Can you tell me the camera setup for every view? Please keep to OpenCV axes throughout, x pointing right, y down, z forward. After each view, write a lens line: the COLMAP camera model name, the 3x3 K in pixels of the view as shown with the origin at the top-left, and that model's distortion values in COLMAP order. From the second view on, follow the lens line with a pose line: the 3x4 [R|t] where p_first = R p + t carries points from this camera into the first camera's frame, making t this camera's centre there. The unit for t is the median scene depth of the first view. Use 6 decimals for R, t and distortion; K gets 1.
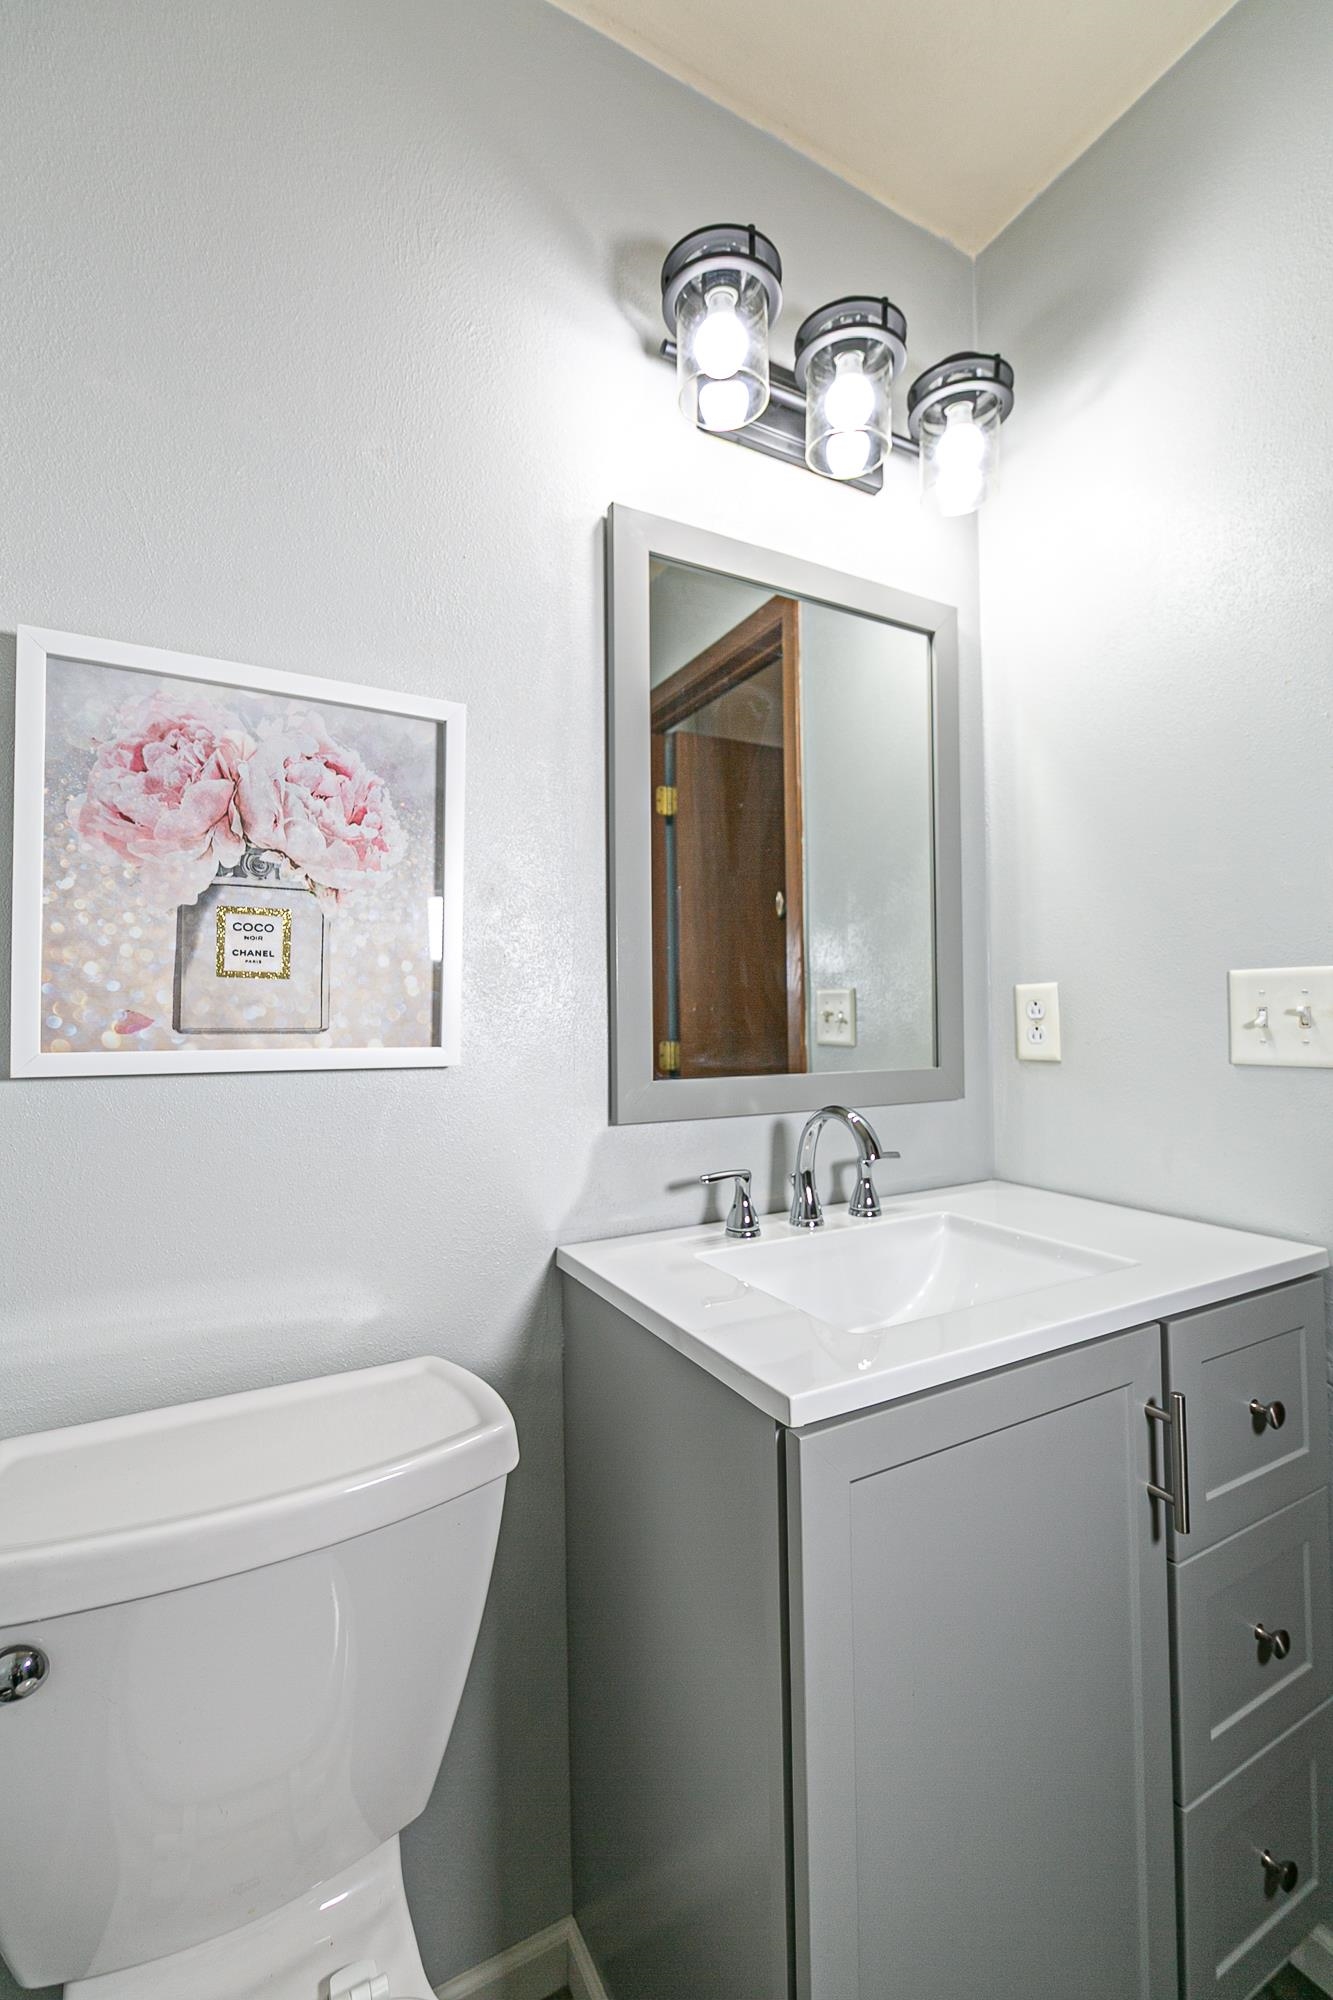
lens RADIAL K [[885.6, 0, 672.4], [0, 885.6, 994.8], [0, 0, 1]] dist [-0.002898, -0.001094]
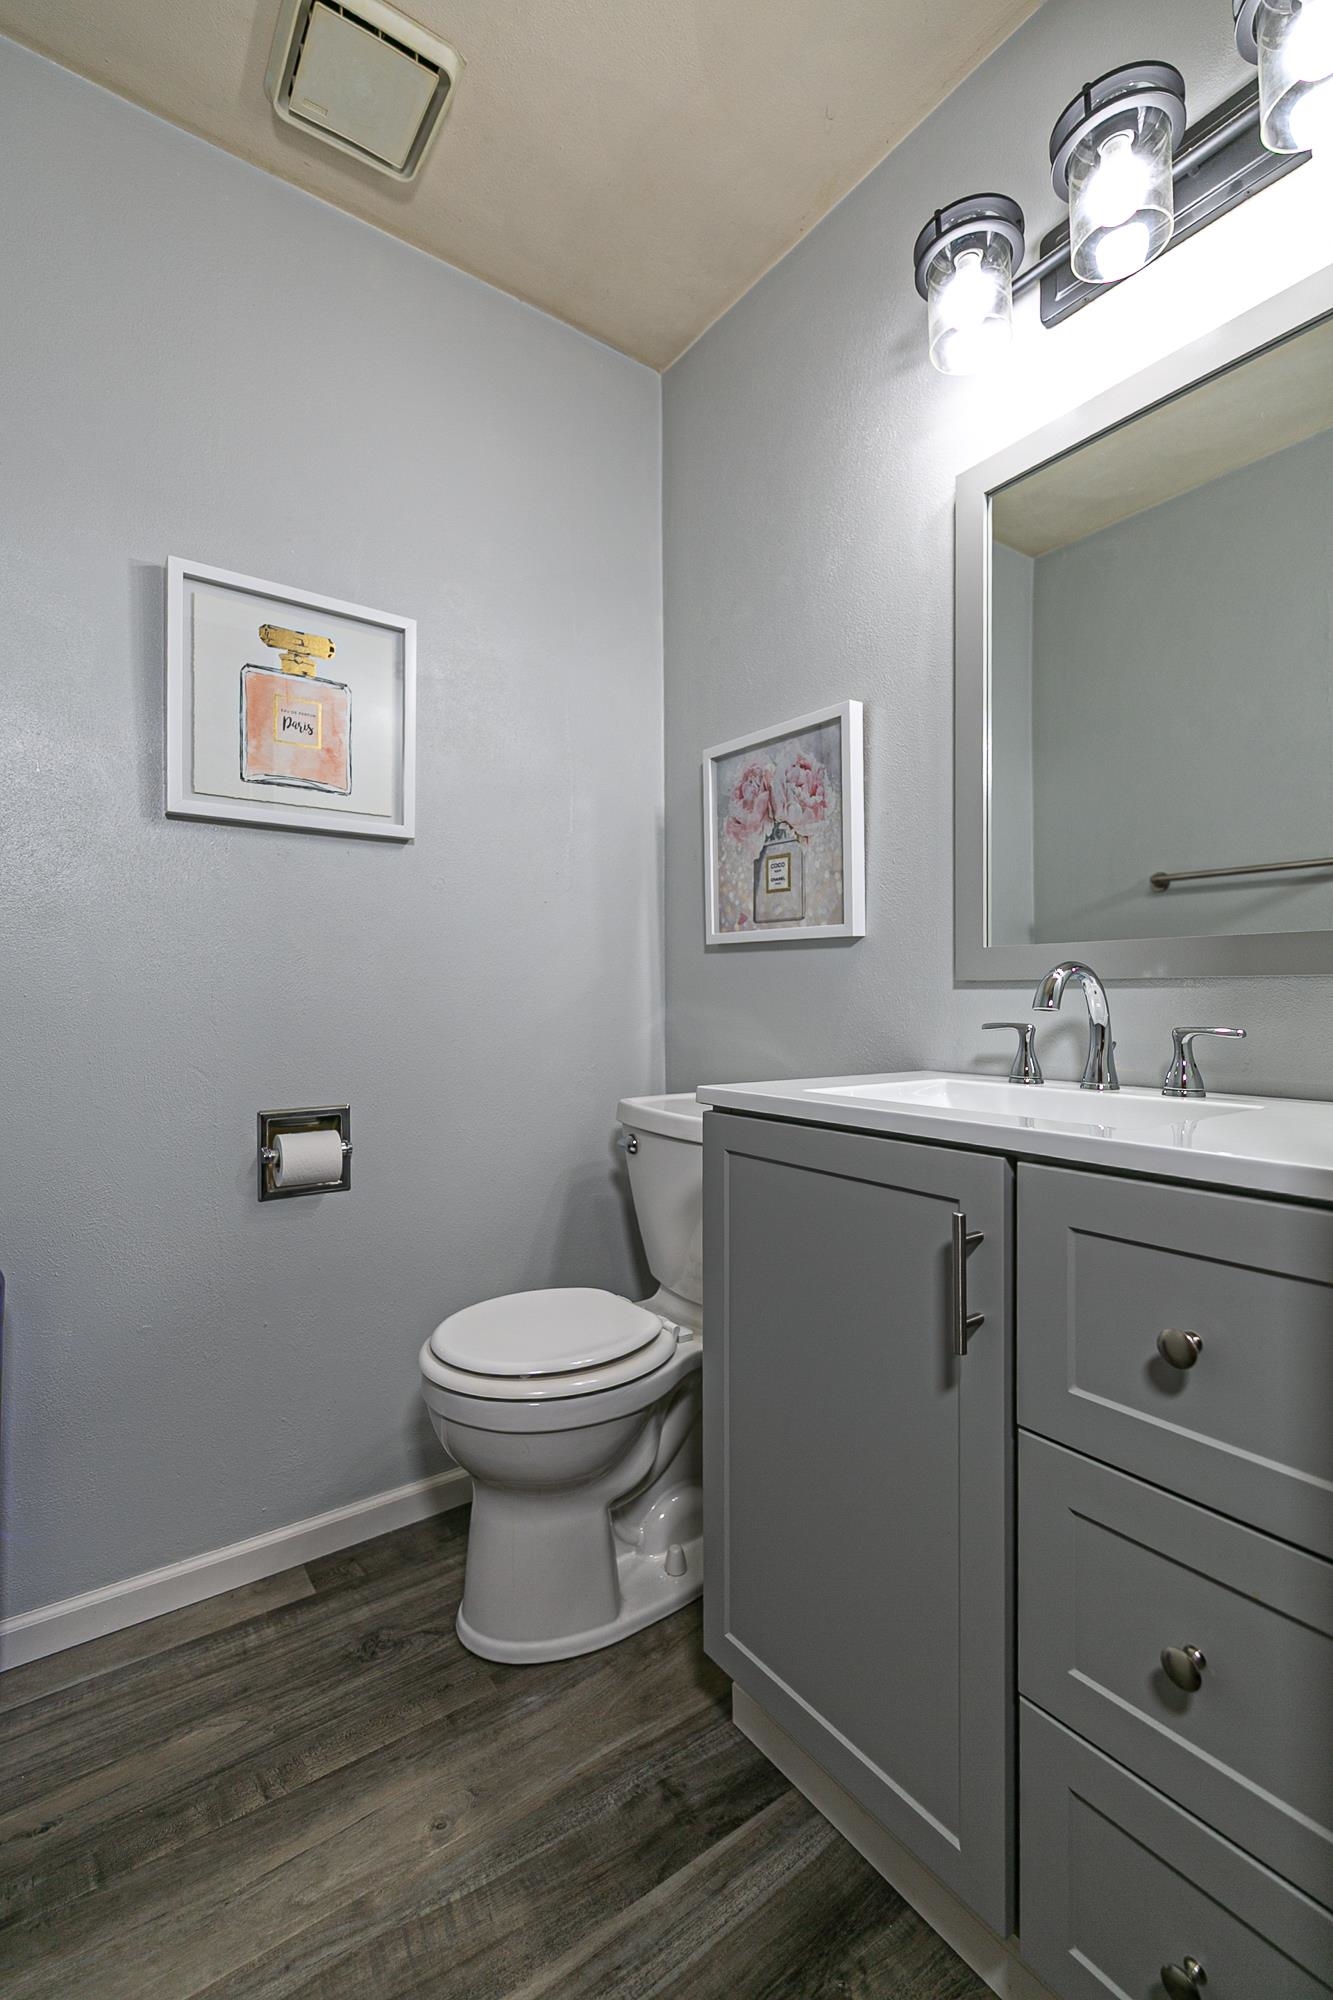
lens RADIAL K [[885.6, 0, 670.5], [0, 885.6, 996.8], [0, 0, 1]] dist [-0.002898, -0.001094]
pose [[0.105428, 0.010872, -0.994368, 1.402563], [0.022890, 0.999649, 0.013357, 0.176123], [0.994163, -0.024170, 0.105142, 0.575153]]
